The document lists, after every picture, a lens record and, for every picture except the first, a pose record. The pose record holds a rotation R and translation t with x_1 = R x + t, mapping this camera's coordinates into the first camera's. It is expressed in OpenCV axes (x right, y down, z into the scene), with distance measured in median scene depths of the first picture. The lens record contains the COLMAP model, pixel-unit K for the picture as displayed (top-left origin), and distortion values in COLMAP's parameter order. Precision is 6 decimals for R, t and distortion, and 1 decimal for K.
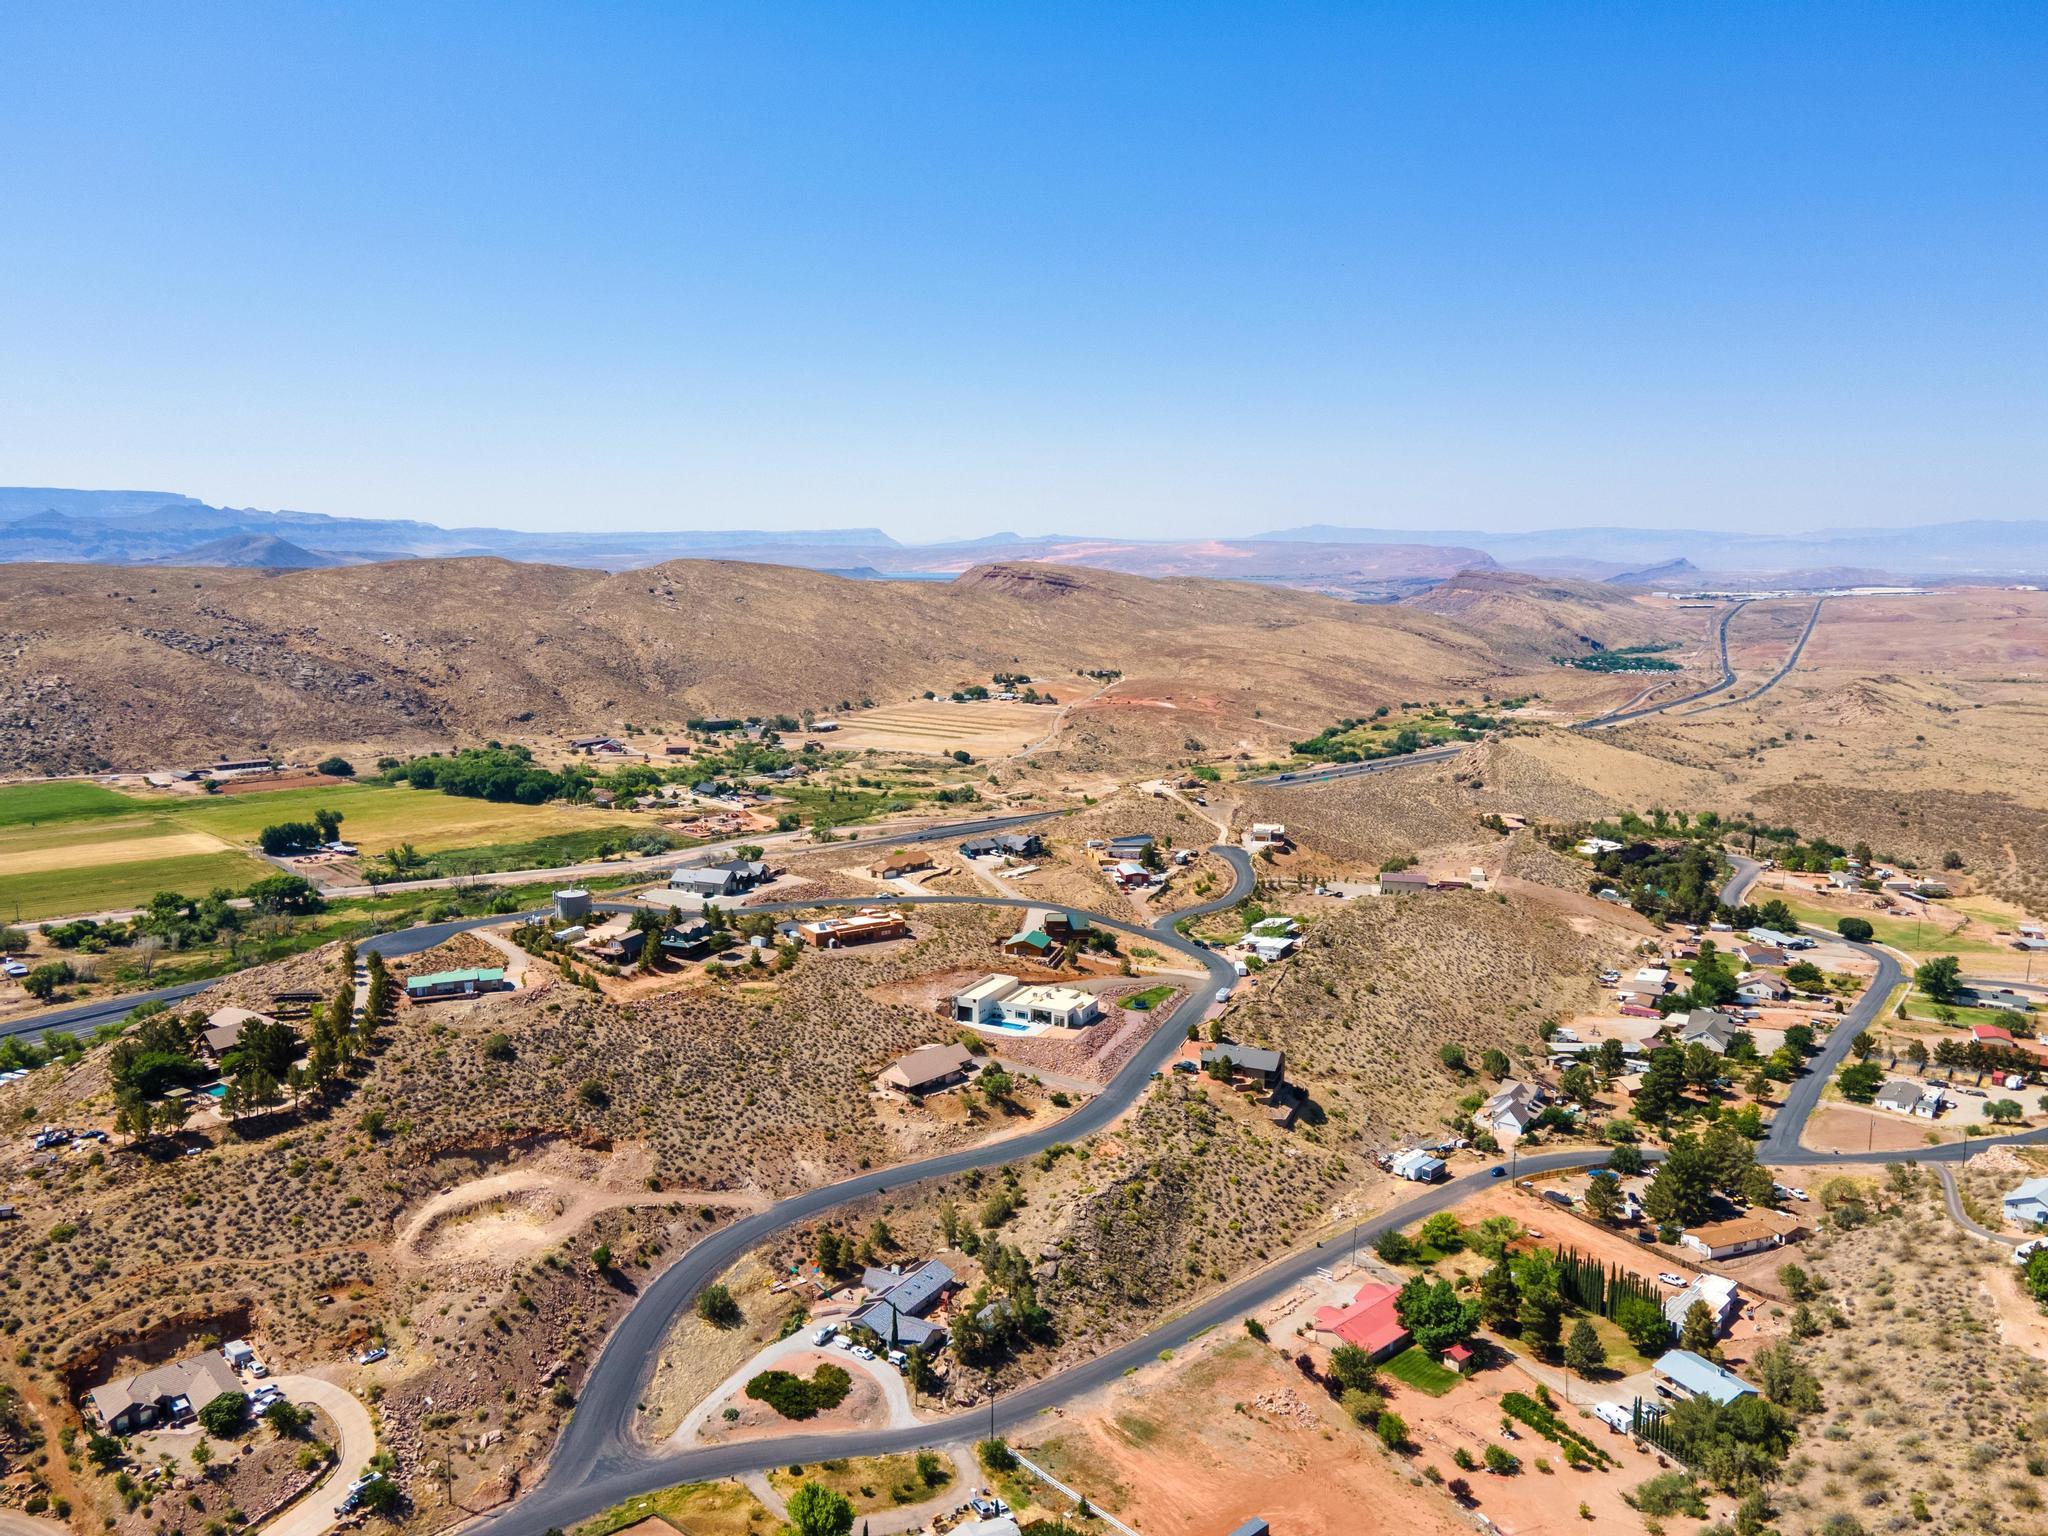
lens RADIAL K [[1489.1, 0, 1025.2], [0, 1489.1, 763.6], [0, 0, 1]] dist [0.049119, -0.001396]
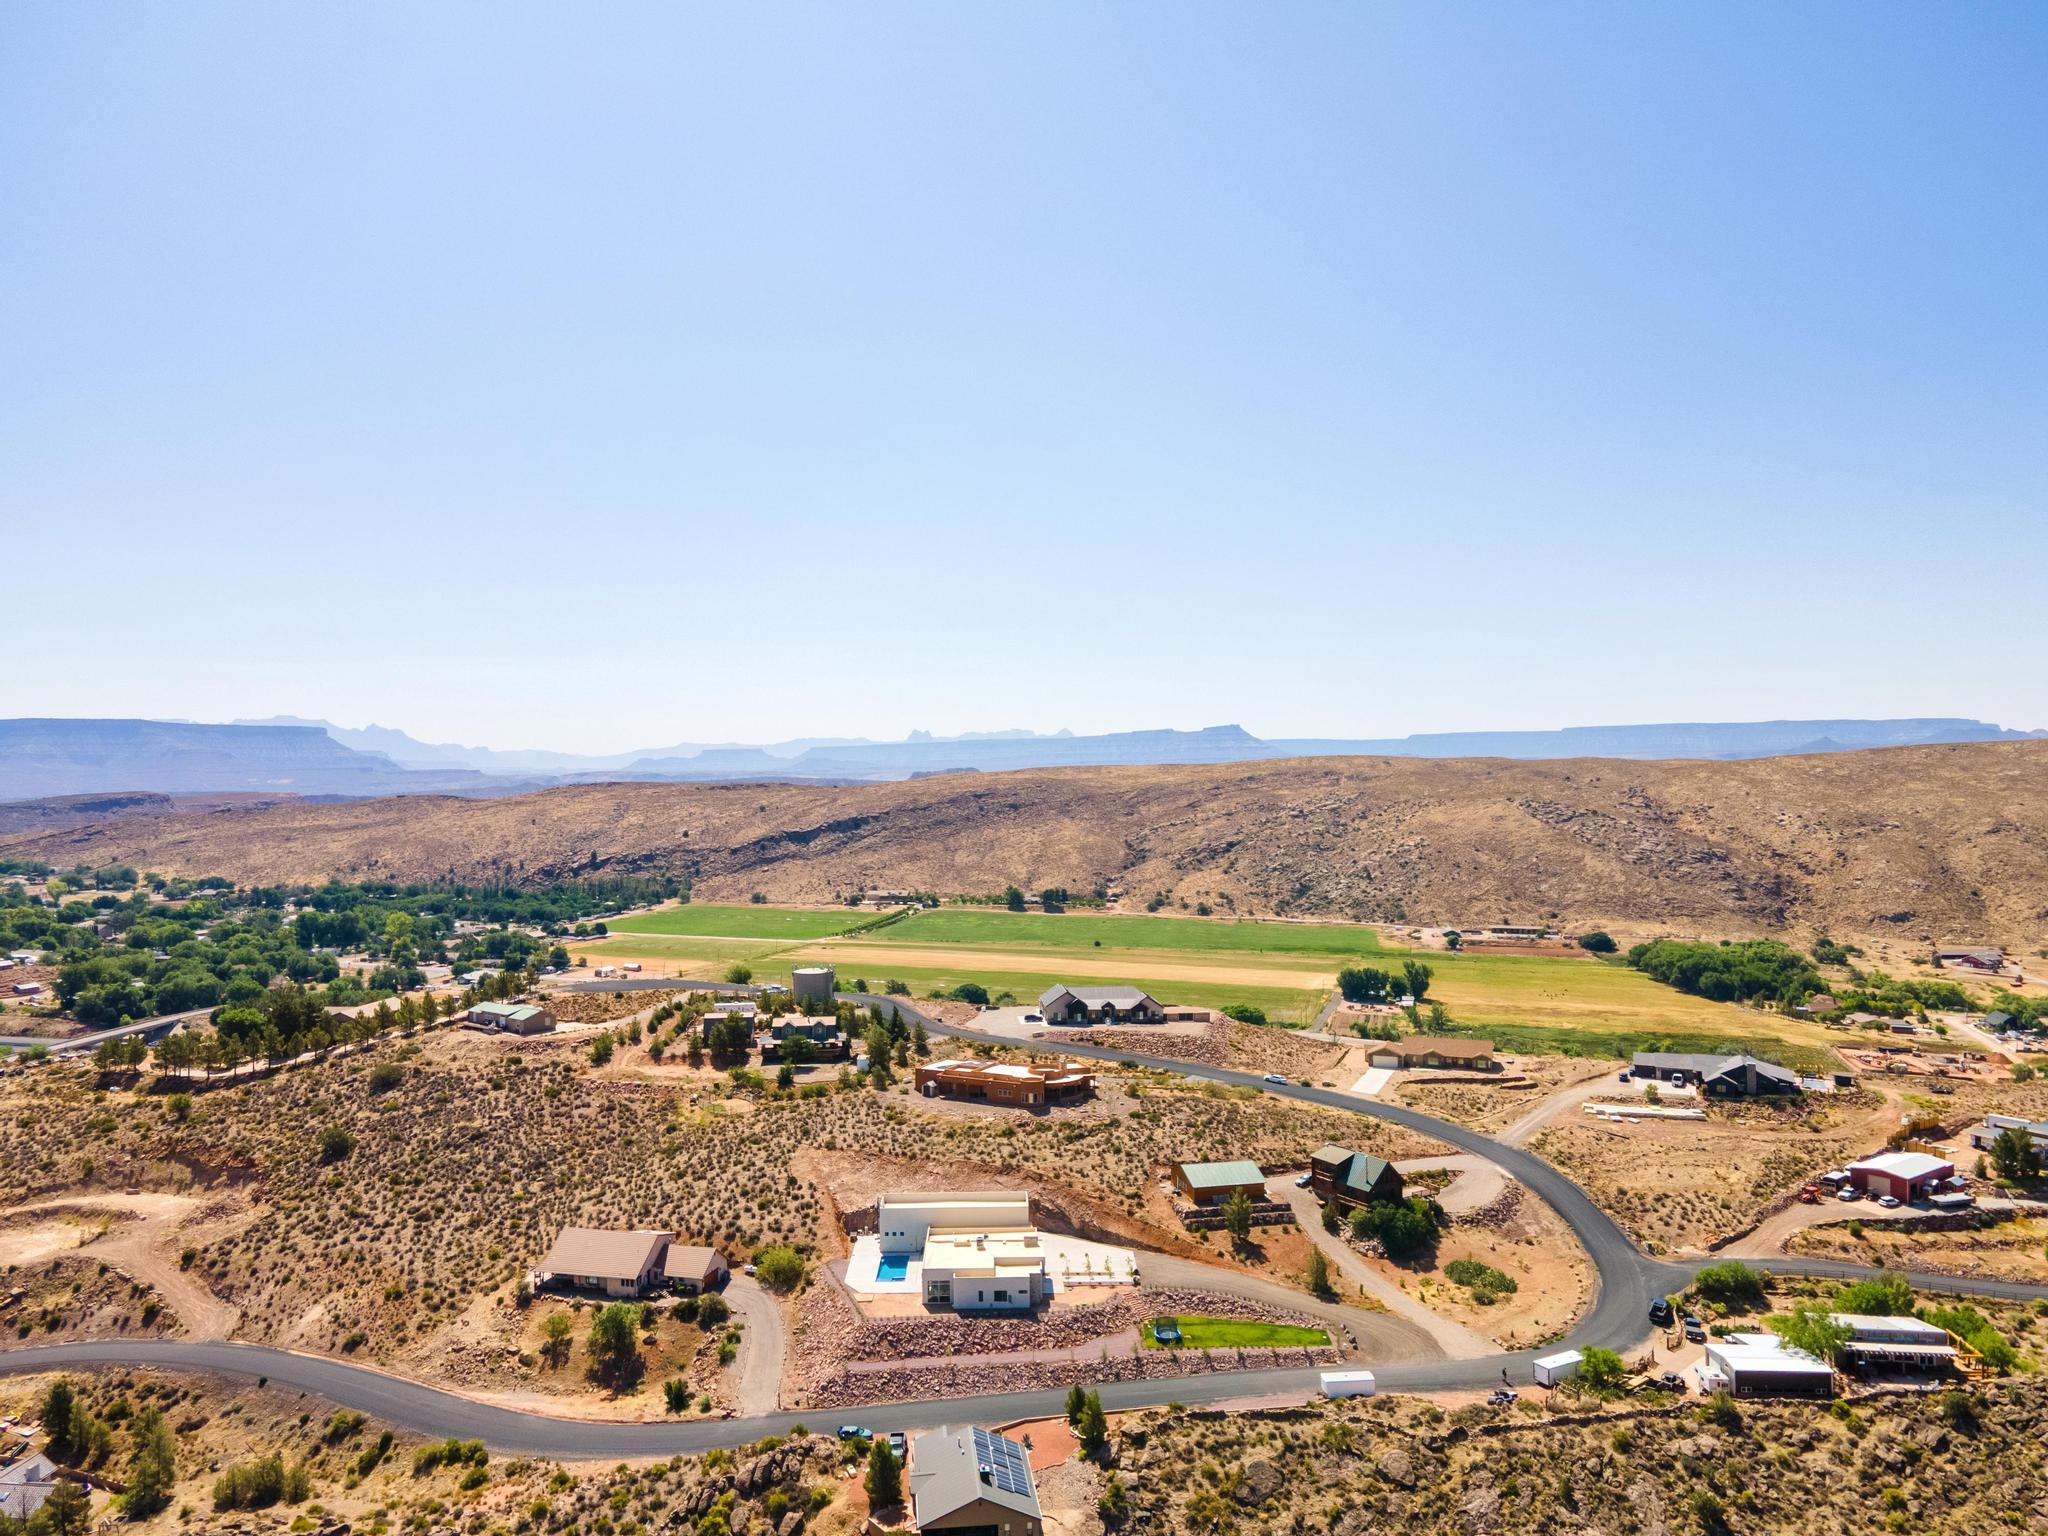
lens RADIAL K [[1492.6, 0, 1022.5], [0, 1492.6, 765.2], [0, 0, 1]] dist [0.028867, 0.029754]
pose [[0.471779, -0.010787, -0.881651, 0.187742], [-0.121653, 0.989566, -0.077205, 0.009394], [0.873284, 0.143679, 0.465543, 0.275190]]
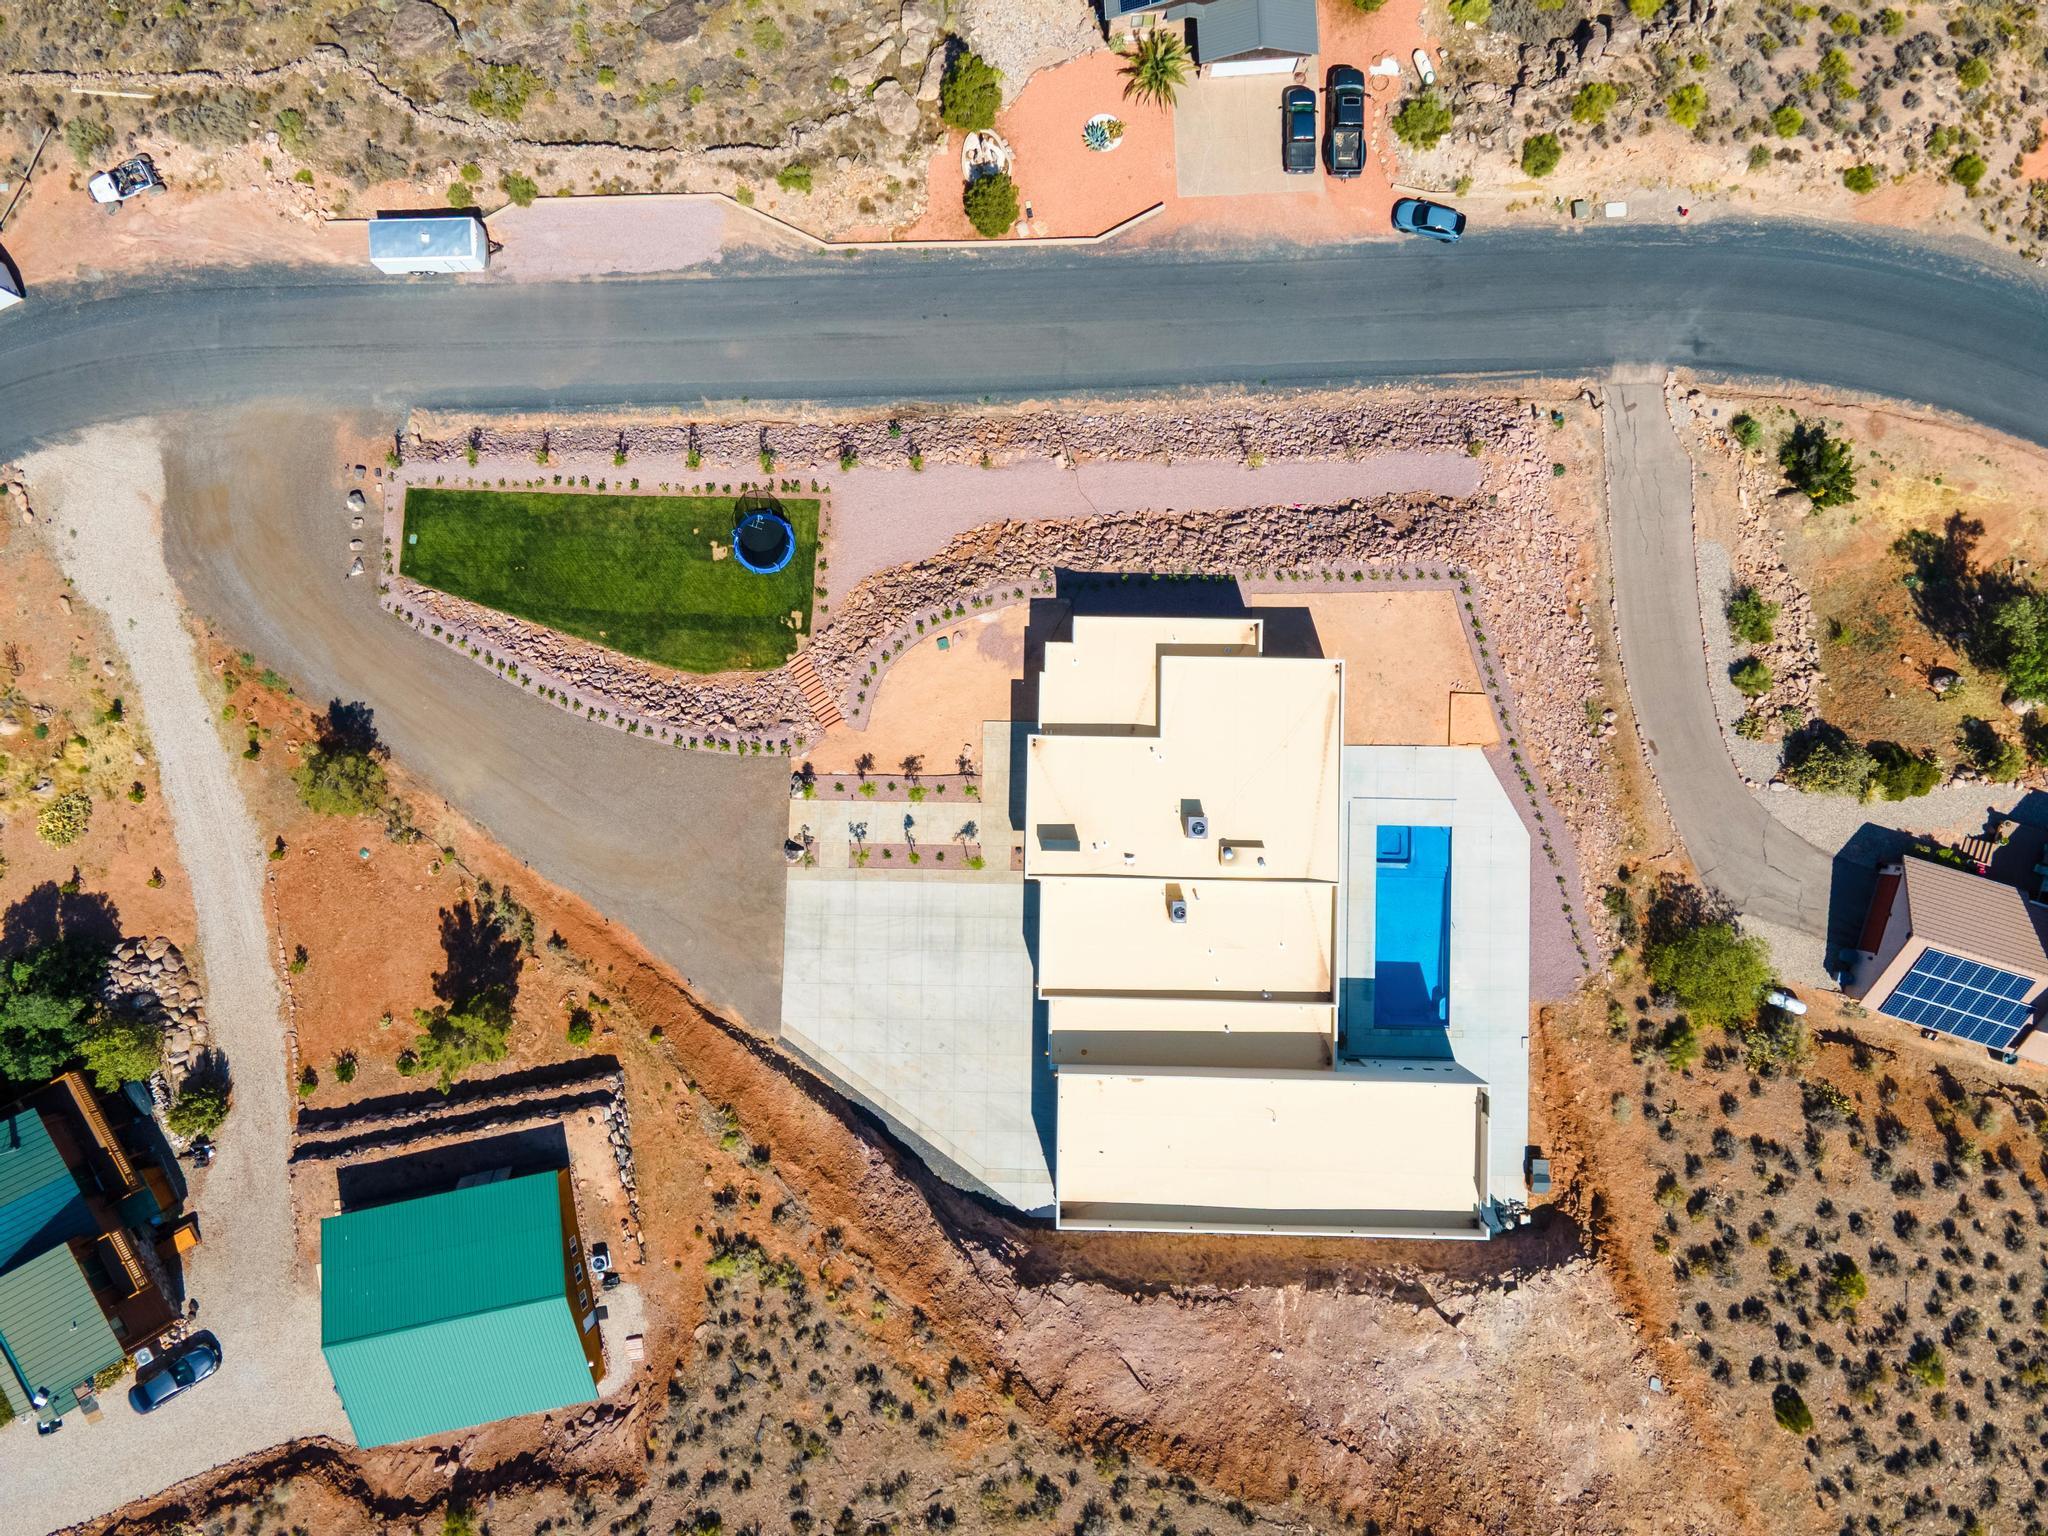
lens RADIAL K [[1488.9, 0, 1022.9], [0, 1488.9, 735.4], [0, 0, 1]] dist [0.041305, 0.010132]
pose [[-0.436626, -0.899486, 0.016783, 0.012736], [0.140301, -0.049654, 0.988863, -0.017345], [-0.888636, 0.434118, 0.147879, 0.368310]]
